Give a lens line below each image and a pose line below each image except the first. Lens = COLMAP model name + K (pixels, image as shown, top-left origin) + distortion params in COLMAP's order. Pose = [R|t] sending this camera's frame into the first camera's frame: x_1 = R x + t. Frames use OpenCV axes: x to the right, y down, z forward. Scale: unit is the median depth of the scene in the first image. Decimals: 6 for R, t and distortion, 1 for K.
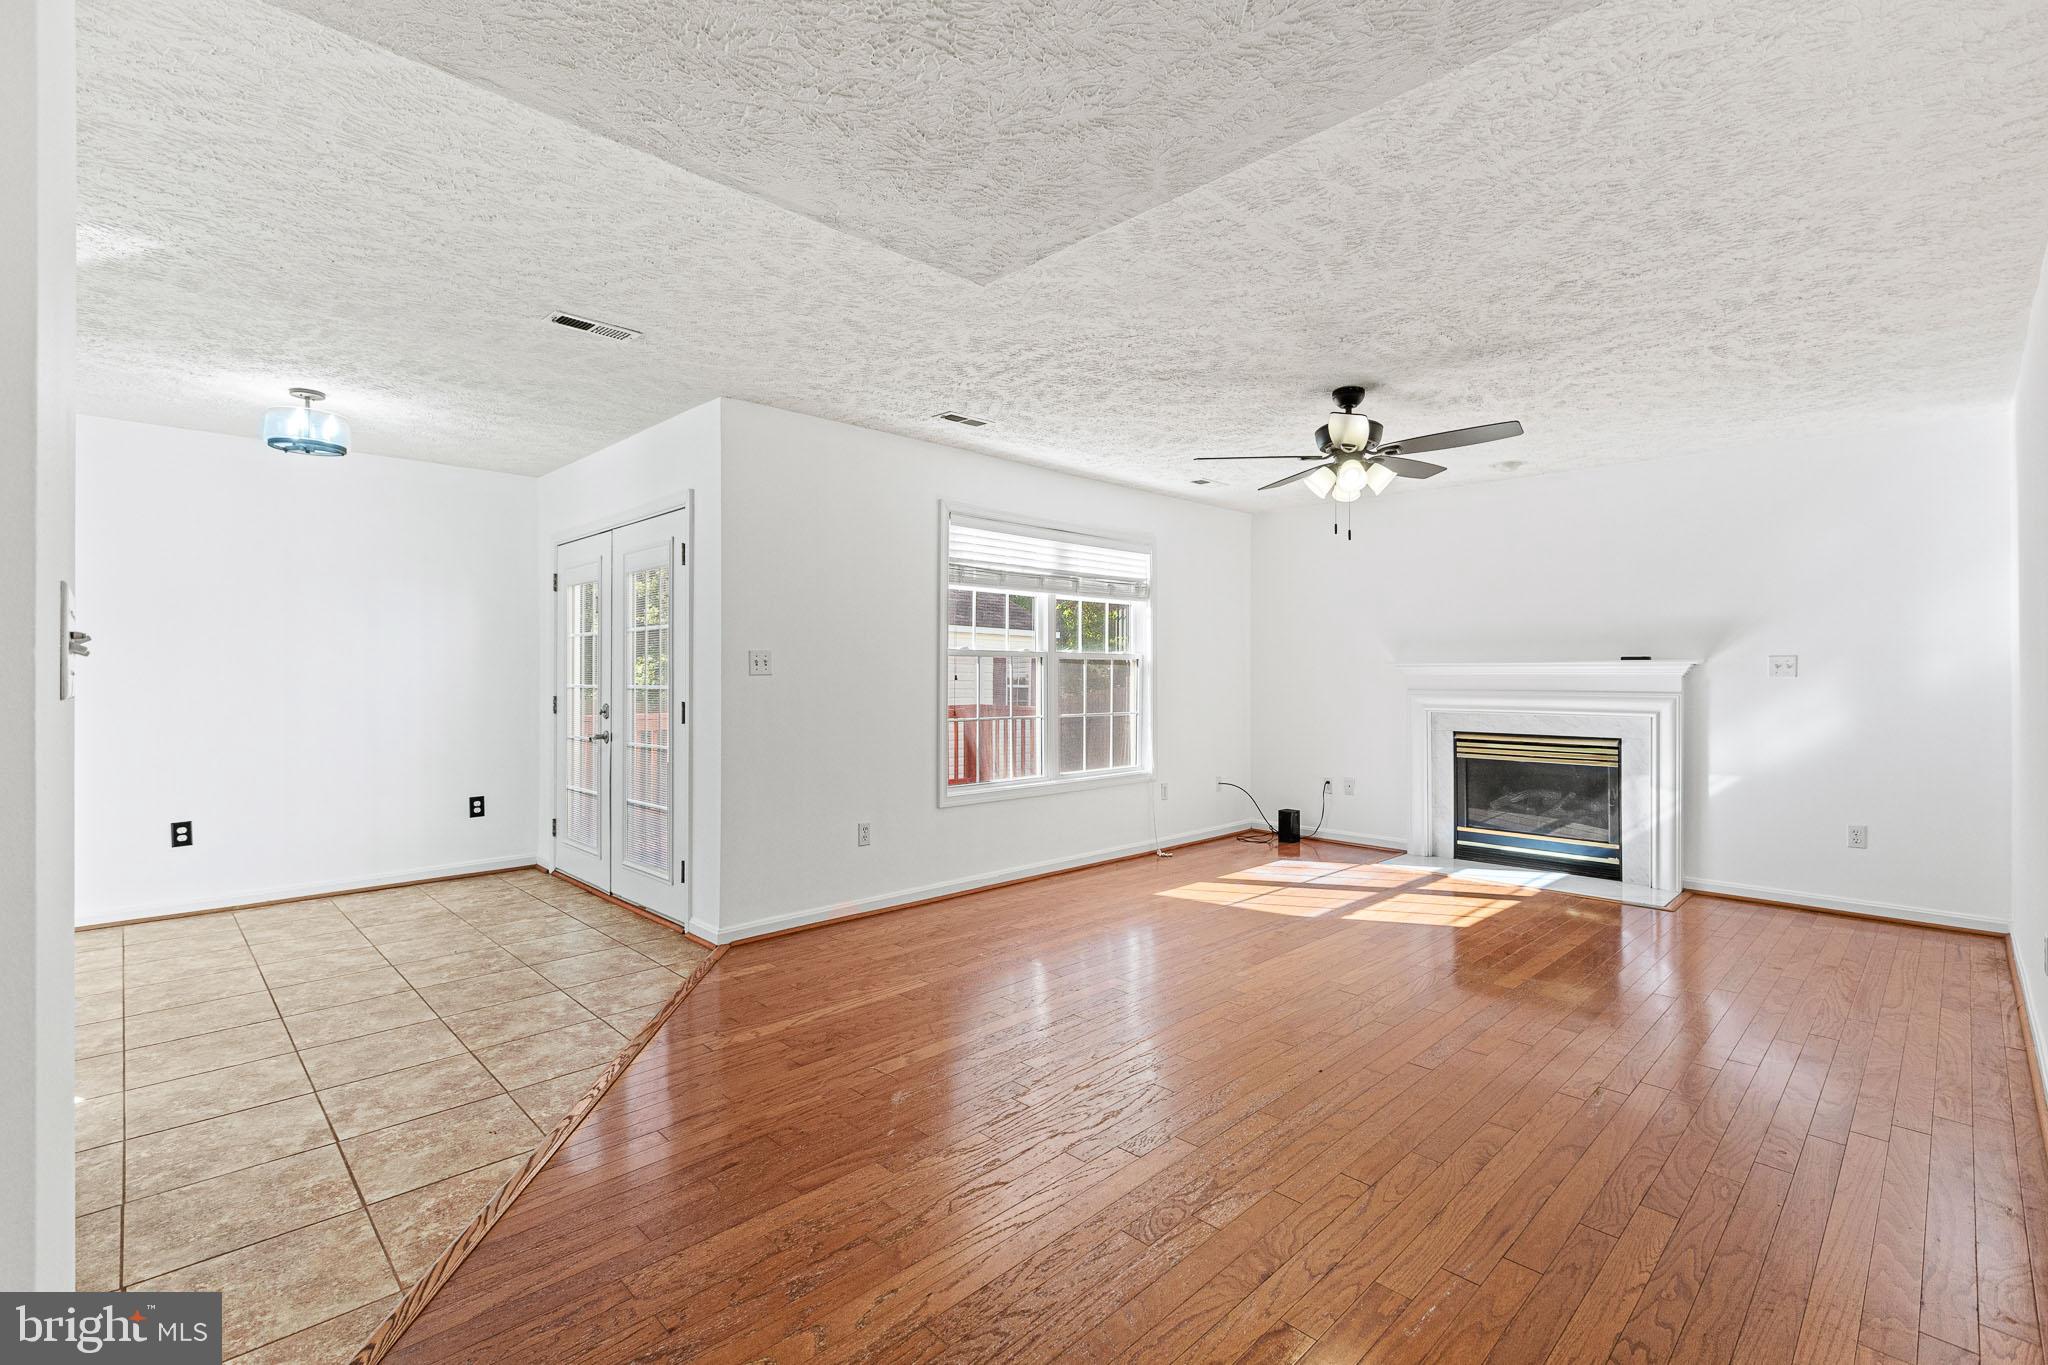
lens RADIAL K [[918.0, 0, 1038.5], [0, 918.0, 672.1], [0, 0, 1]] dist [0.000997, -0.001079]
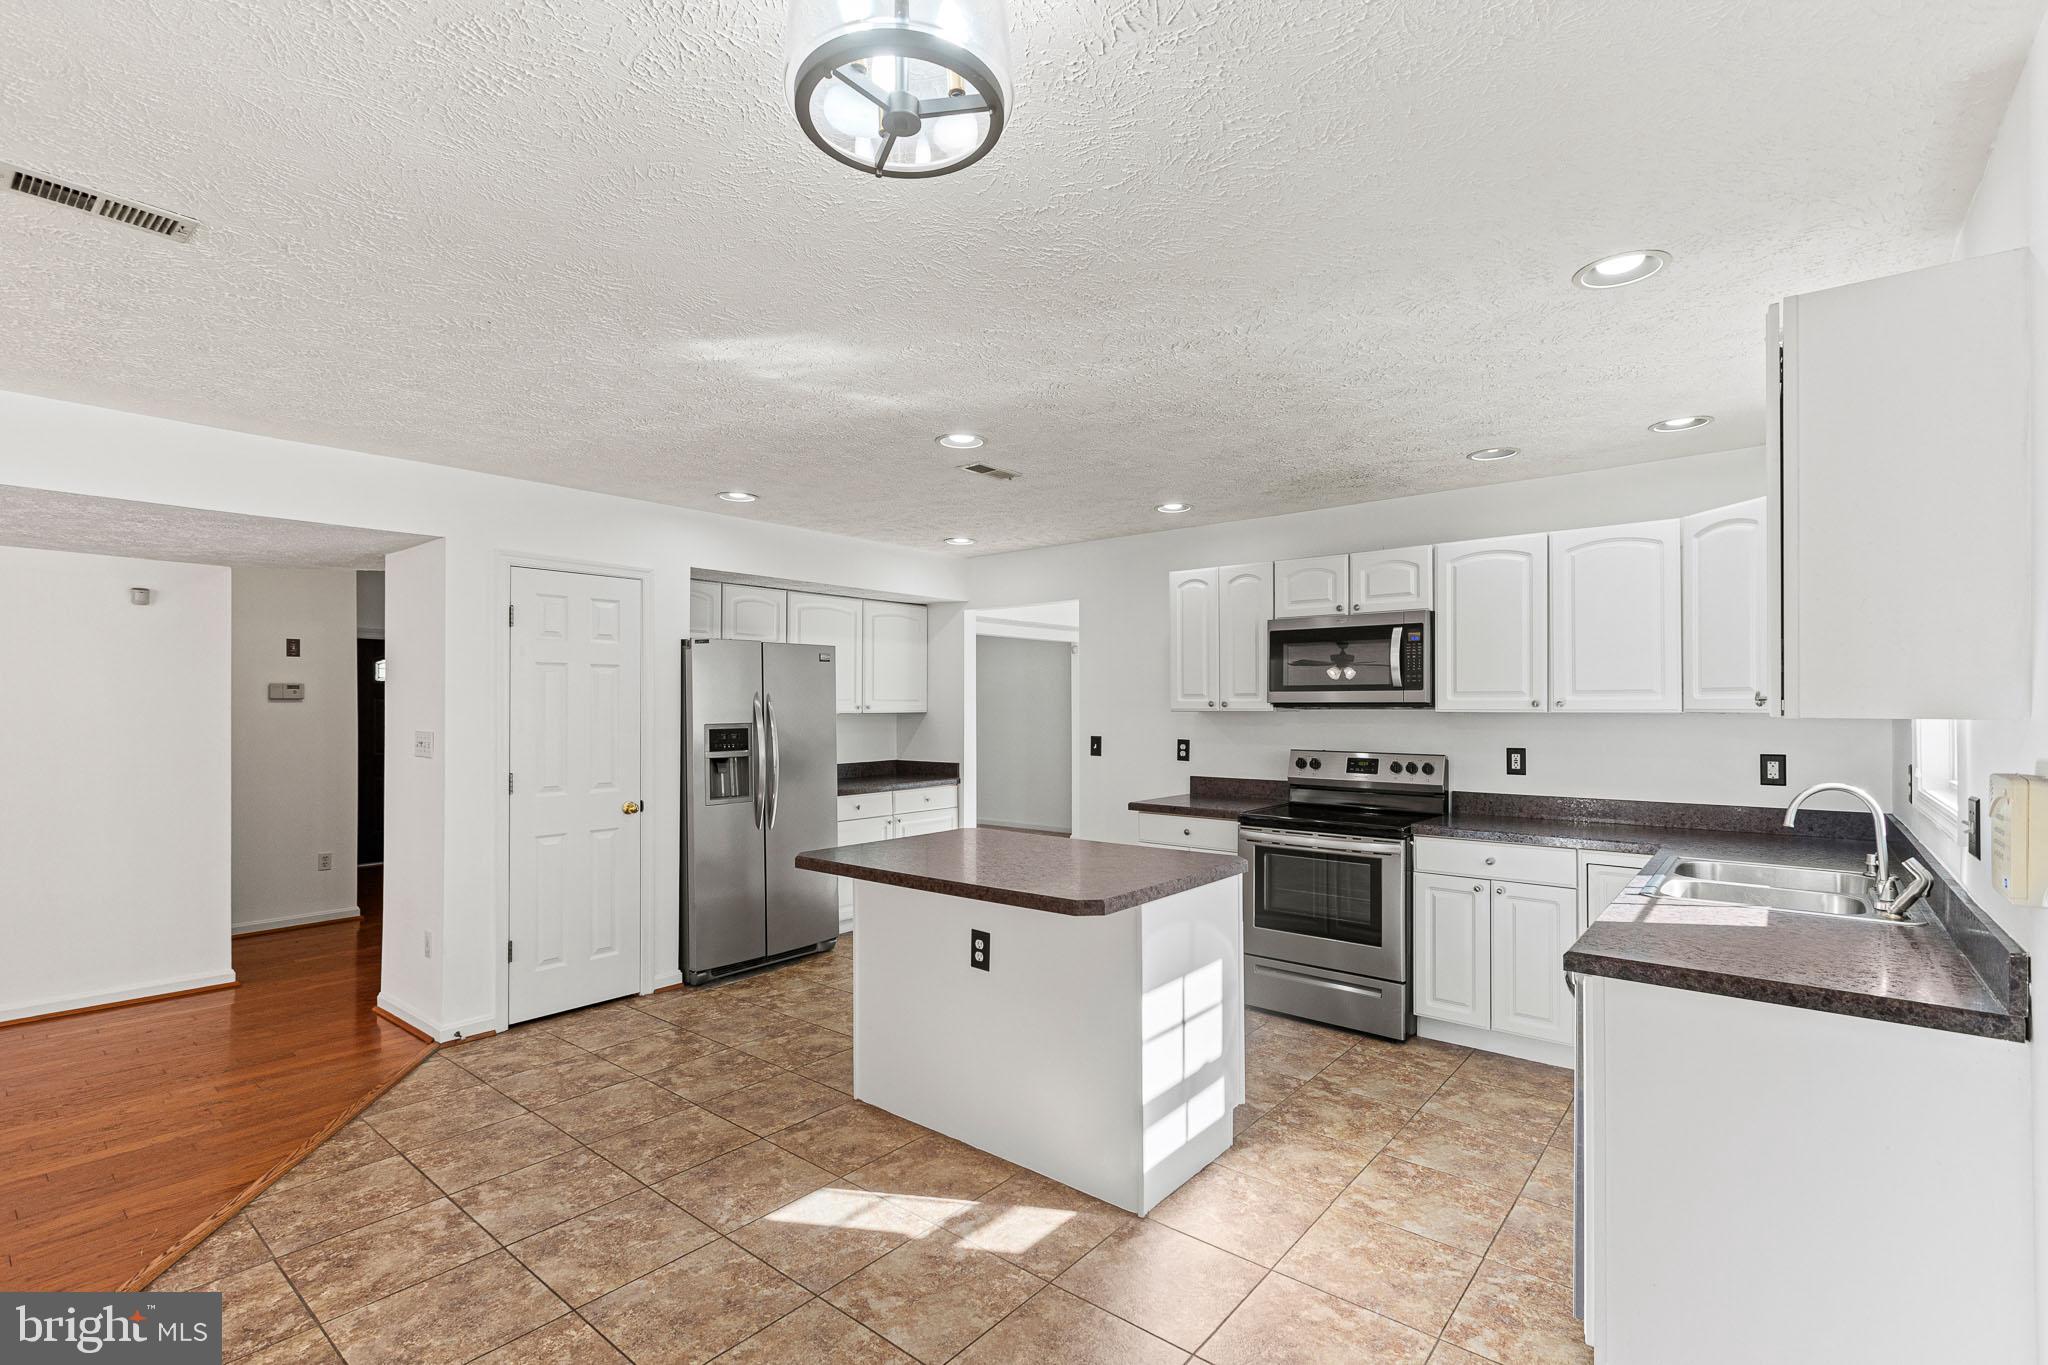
lens RADIAL K [[918.0, 0, 1020.2], [0, 918.0, 689.8], [0, 0, 1]] dist [0.000997, -0.001079]
pose [[-0.995247, -0.001699, -0.097372, -0.611476], [-0.000079, 0.999862, -0.016639, -0.037442], [0.097387, -0.016552, -0.995109, 0.993086]]
